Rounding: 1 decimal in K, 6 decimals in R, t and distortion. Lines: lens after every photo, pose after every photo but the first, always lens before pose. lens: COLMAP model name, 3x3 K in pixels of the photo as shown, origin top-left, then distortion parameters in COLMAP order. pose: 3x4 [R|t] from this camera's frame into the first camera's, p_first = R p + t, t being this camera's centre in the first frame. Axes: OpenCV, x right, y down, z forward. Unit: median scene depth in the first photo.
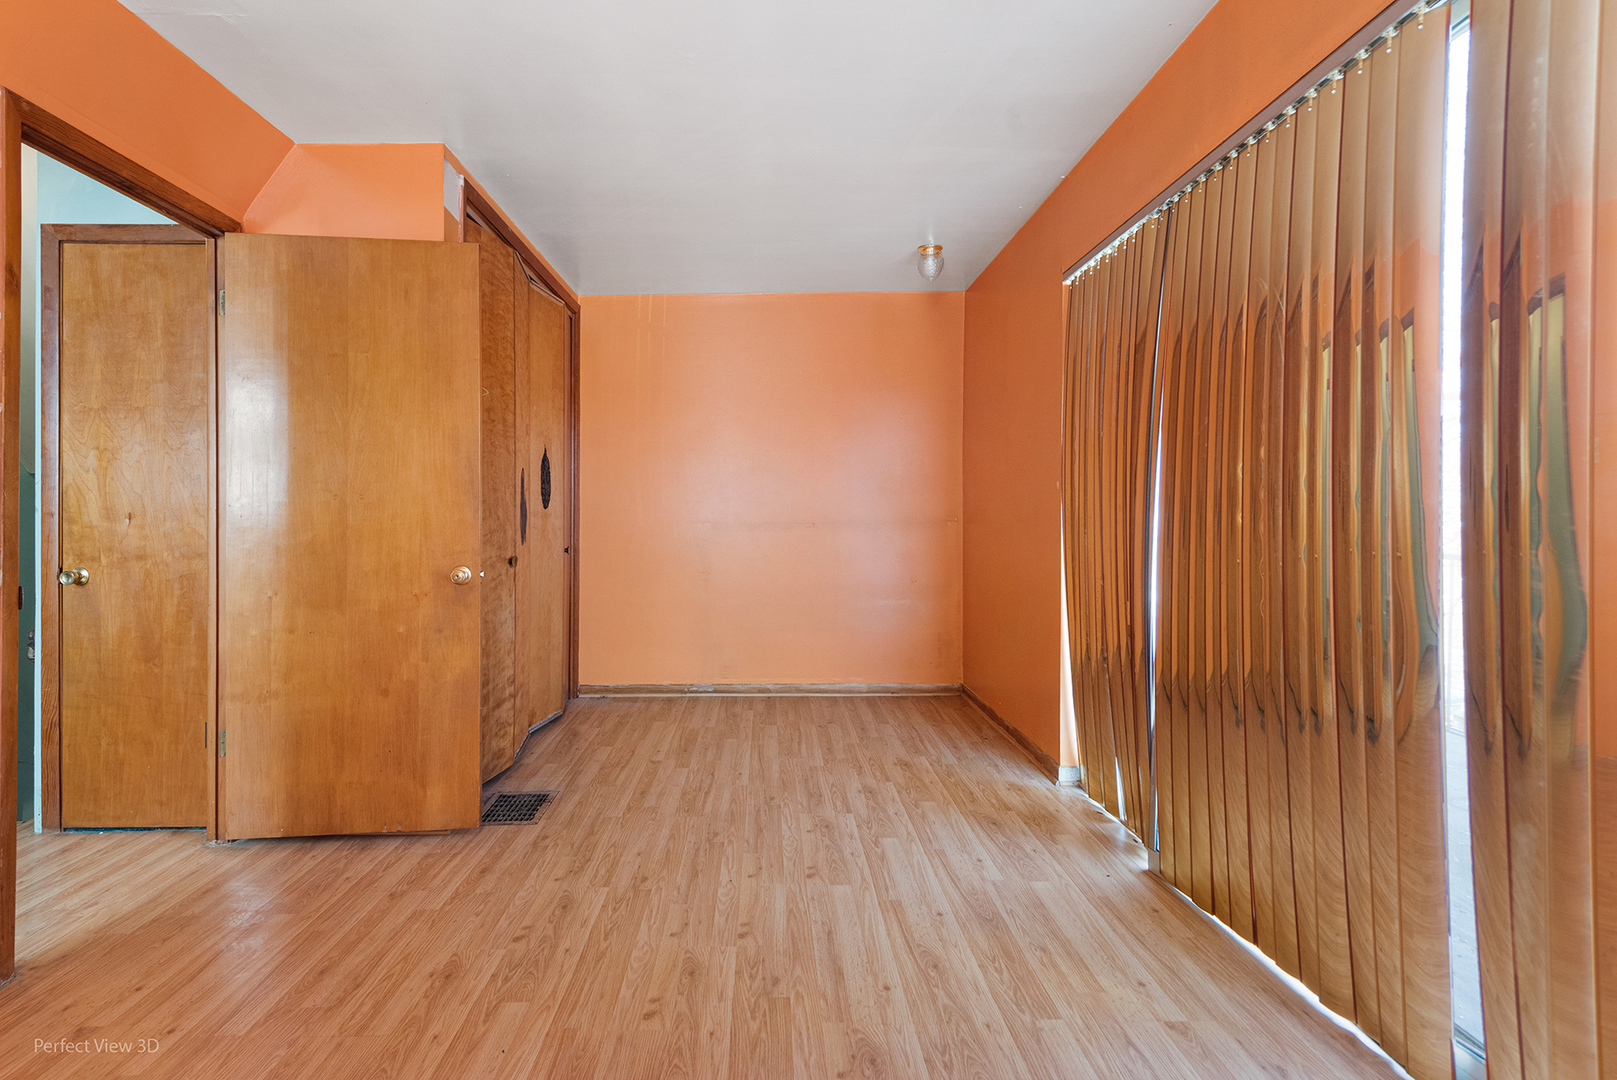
lens RADIAL K [[874.1, 0, 806.4], [0, 874.1, 528.1], [0, 0, 1]] dist [-0.000182, 0.000259]
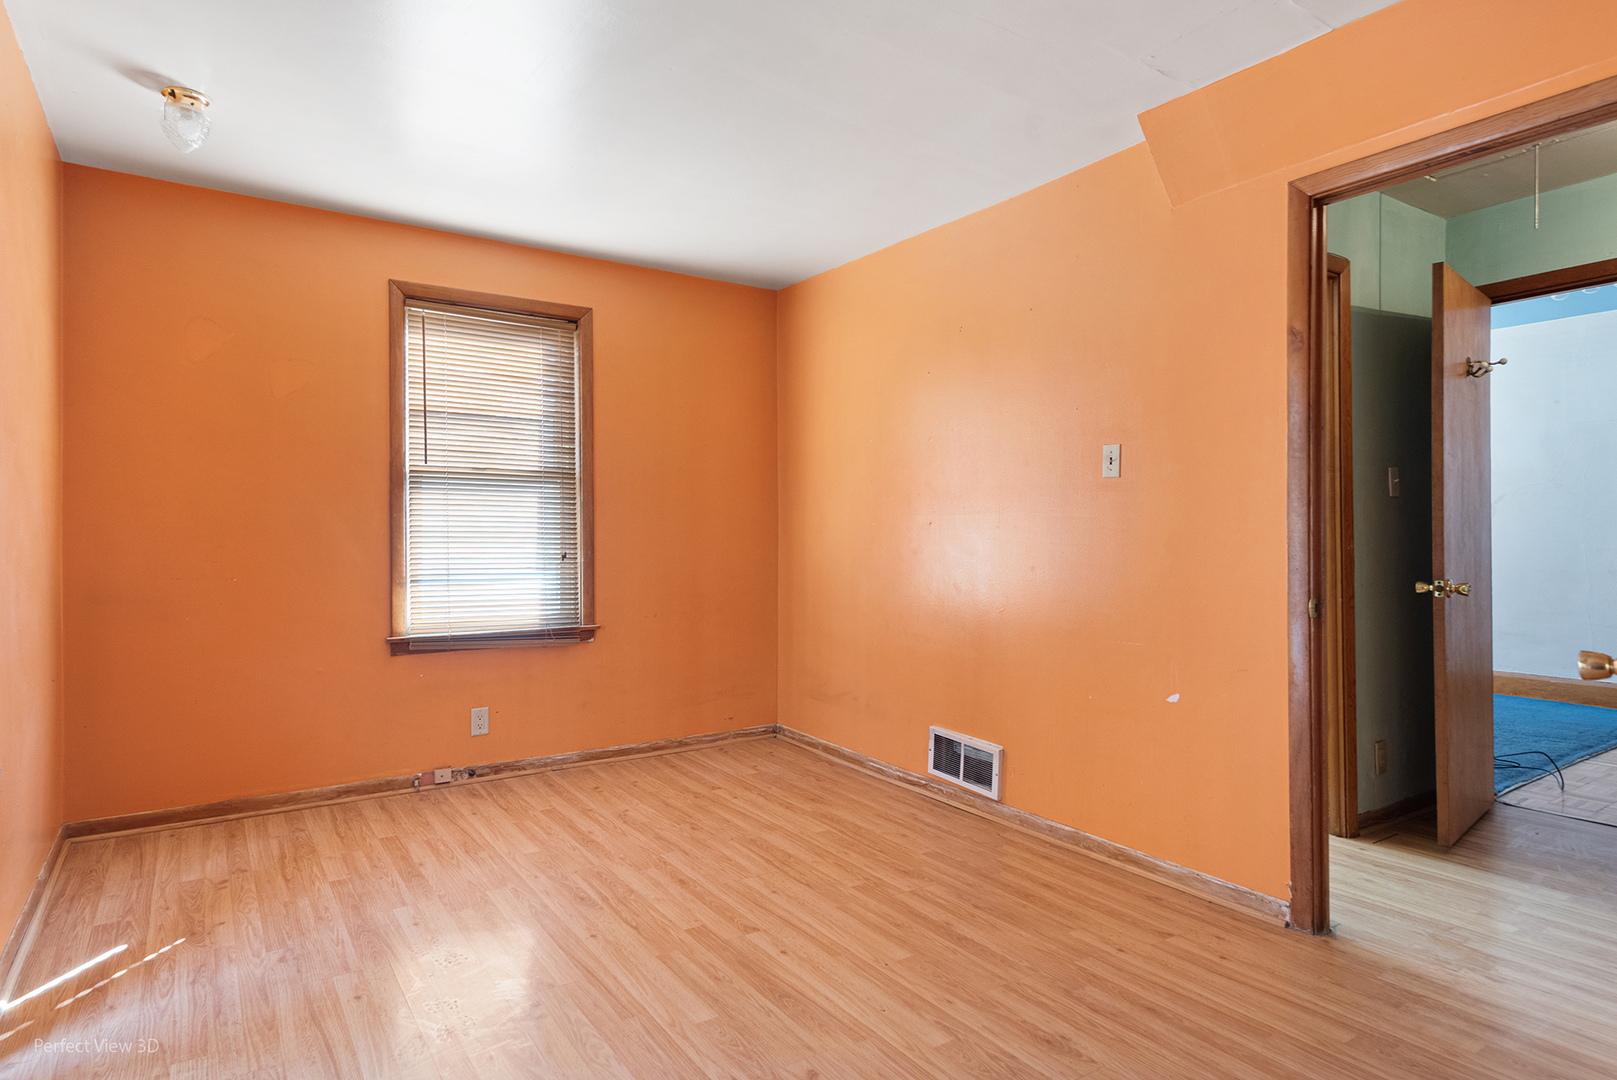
lens RADIAL K [[901.8, 0, 807.1], [0, 901.8, 540.4], [0, 0, 1]] dist [0.006713, 0.001571]
pose [[-0.861020, 0.000665, -0.508570, 0.309086], [-0.001641, 0.999990, 0.004085, -0.021083], [0.508568, 0.004352, -0.861011, 1.774866]]
